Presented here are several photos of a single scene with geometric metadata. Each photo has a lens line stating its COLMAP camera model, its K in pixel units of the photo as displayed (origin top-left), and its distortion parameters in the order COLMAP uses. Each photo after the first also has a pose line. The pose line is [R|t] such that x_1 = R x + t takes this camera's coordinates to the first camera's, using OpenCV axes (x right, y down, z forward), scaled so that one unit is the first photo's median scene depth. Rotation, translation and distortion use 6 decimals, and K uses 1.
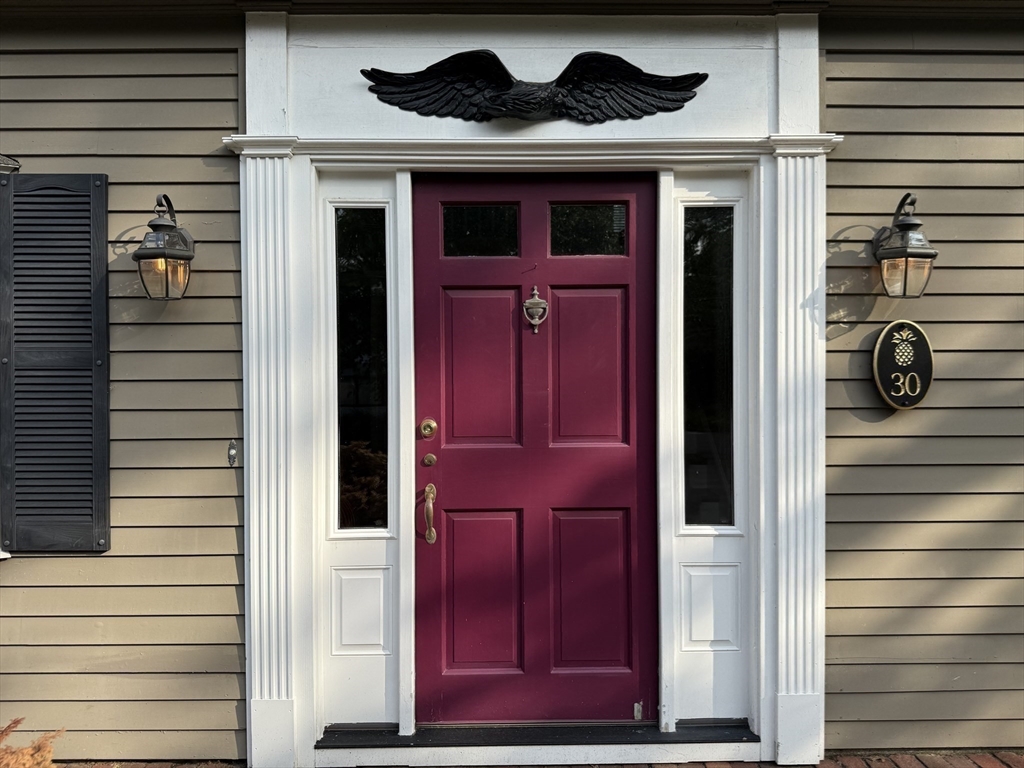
lens RADIAL K [[718.6, 0, 512.2], [0, 718.6, 389.2], [0, 0, 1]] dist [0.052662, -0.087420]
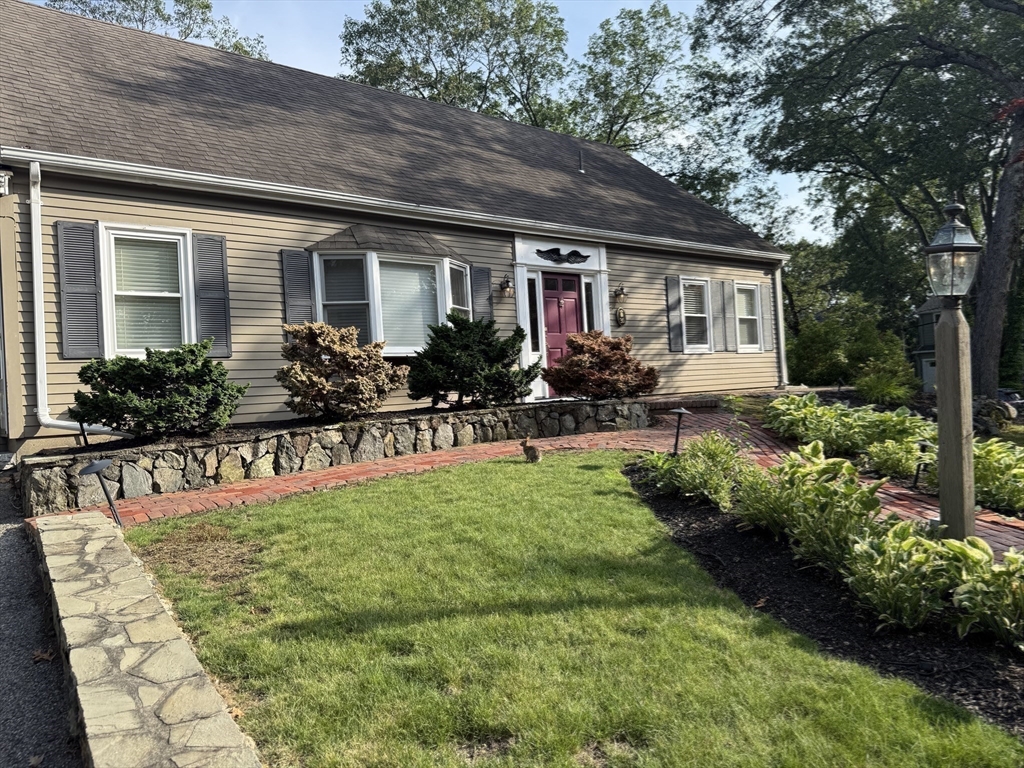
lens RADIAL K [[718.6, 0, 510.0], [0, 718.6, 380.8], [0, 0, 1]] dist [0.052662, -0.087420]
pose [[0.787511, -0.028319, 0.615649, -3.070676], [0.061726, 0.997545, -0.033071, 0.511707], [-0.613201, 0.064046, 0.787326, -2.350546]]
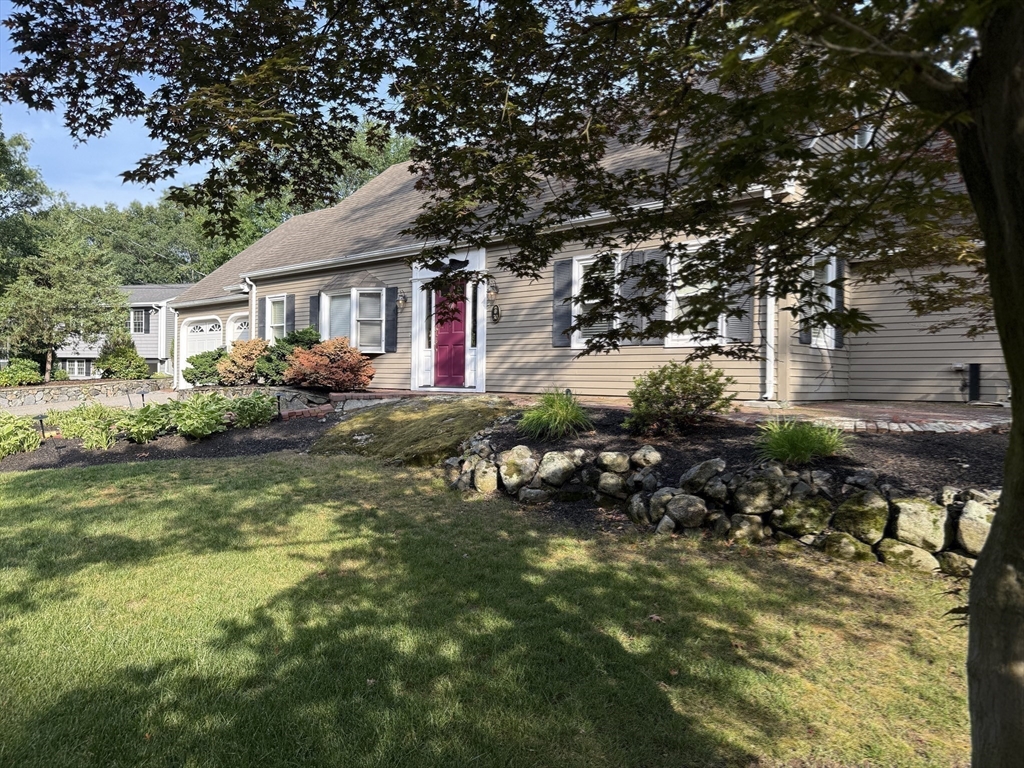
lens RADIAL K [[718.6, 0, 507.7], [0, 718.6, 392.4], [0, 0, 1]] dist [0.052662, -0.087420]
pose [[0.741048, 0.026778, -0.670918, 3.944385], [-0.024515, 0.999617, 0.012820, 0.447278], [0.671005, 0.006947, 0.741420, -2.642507]]
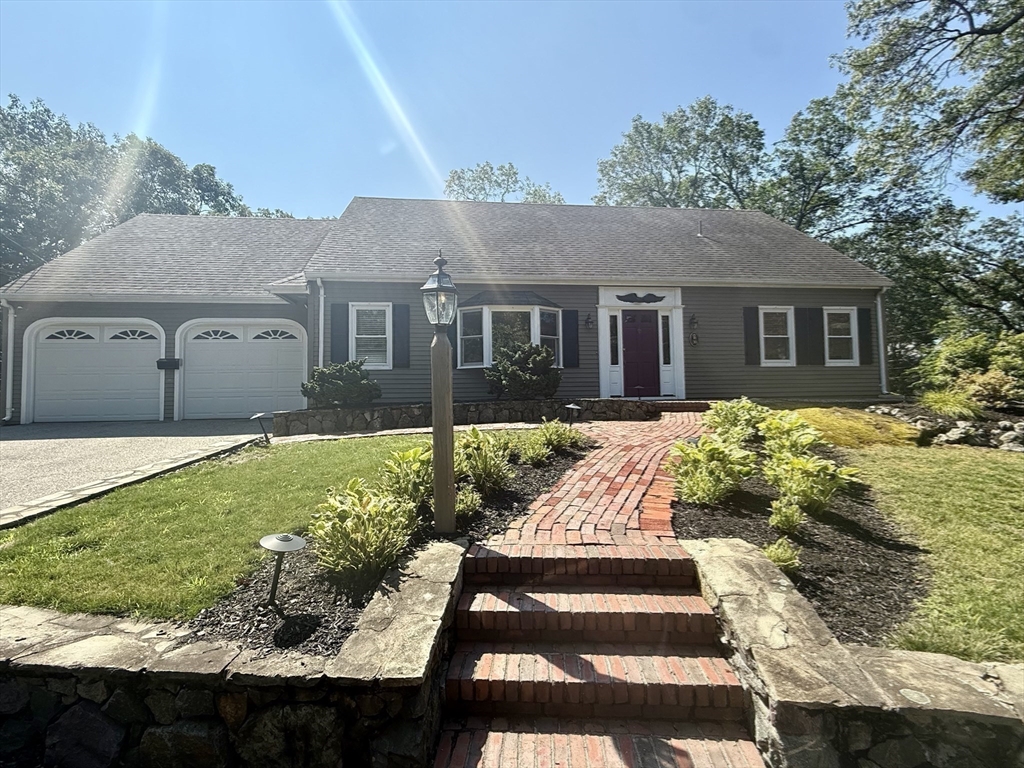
lens RADIAL K [[448.9, 0, 511.5], [0, 448.9, 382.0], [0, 0, 1]] dist [-0.003693, 0.000100]
pose [[0.995493, -0.005855, 0.094649, -1.530058], [0.011583, 0.998126, -0.060083, 0.584029], [-0.094120, 0.060908, 0.993696, -2.913526]]
